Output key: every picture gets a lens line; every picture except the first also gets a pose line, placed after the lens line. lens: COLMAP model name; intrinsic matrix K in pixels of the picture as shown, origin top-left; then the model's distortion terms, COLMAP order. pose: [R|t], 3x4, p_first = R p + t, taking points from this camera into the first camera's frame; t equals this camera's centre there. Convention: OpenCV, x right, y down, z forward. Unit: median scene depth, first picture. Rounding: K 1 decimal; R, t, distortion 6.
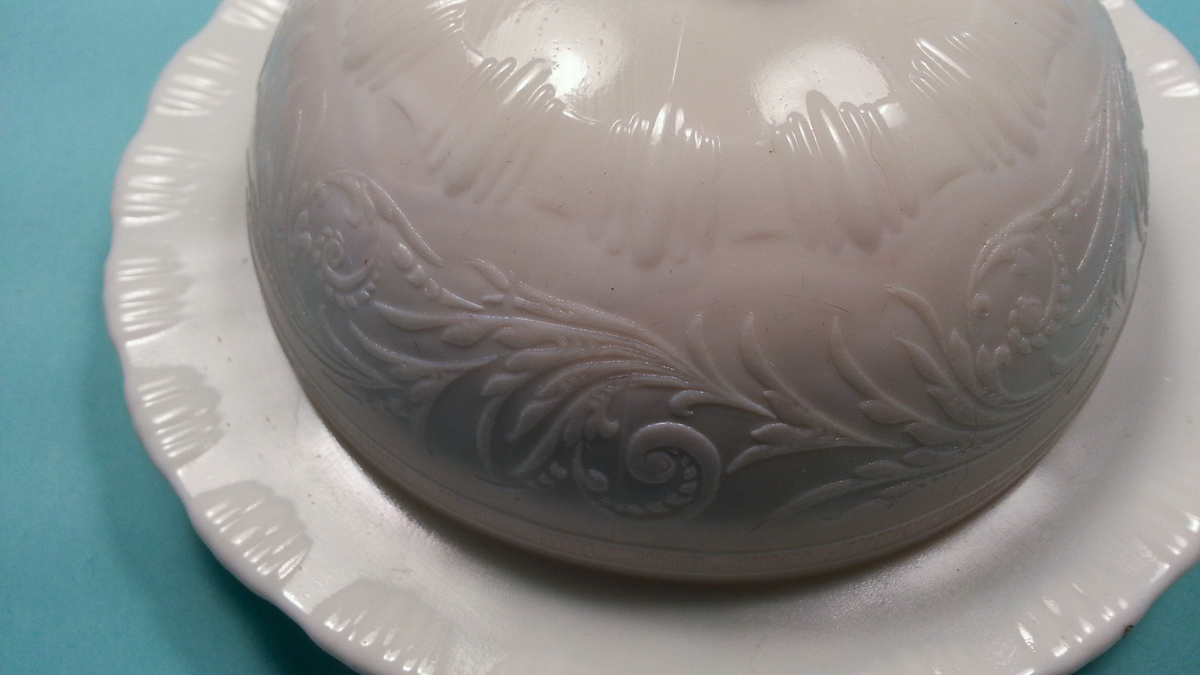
lens RADIAL K [[1058.1, 0, 600.0], [0, 1058.1, 337.5], [0, 0, 1]] dist [0.011190, 0.003832]
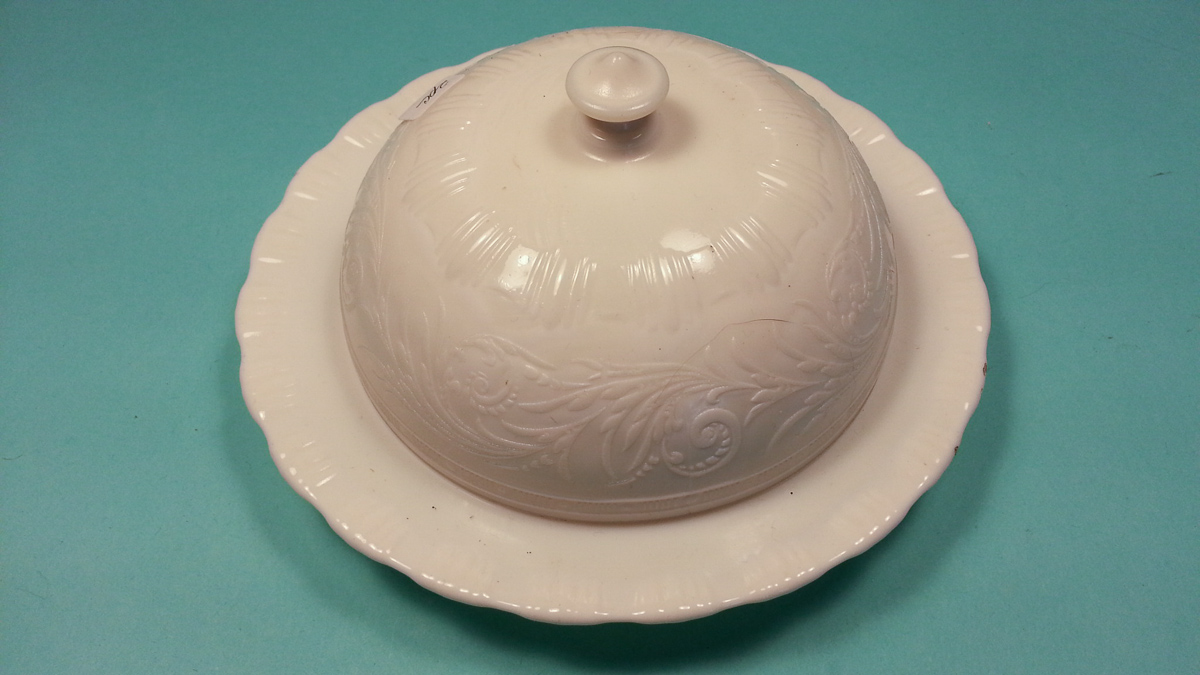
lens RADIAL K [[1058.1, 0, 600.0], [0, 1058.1, 337.5], [0, 0, 1]] dist [0.011190, 0.003832]
pose [[0.922832, -0.317069, 0.218742, -0.450718], [0.330412, 0.943468, -0.026378, -0.047579], [-0.198012, 0.096617, 0.975426, -0.723403]]
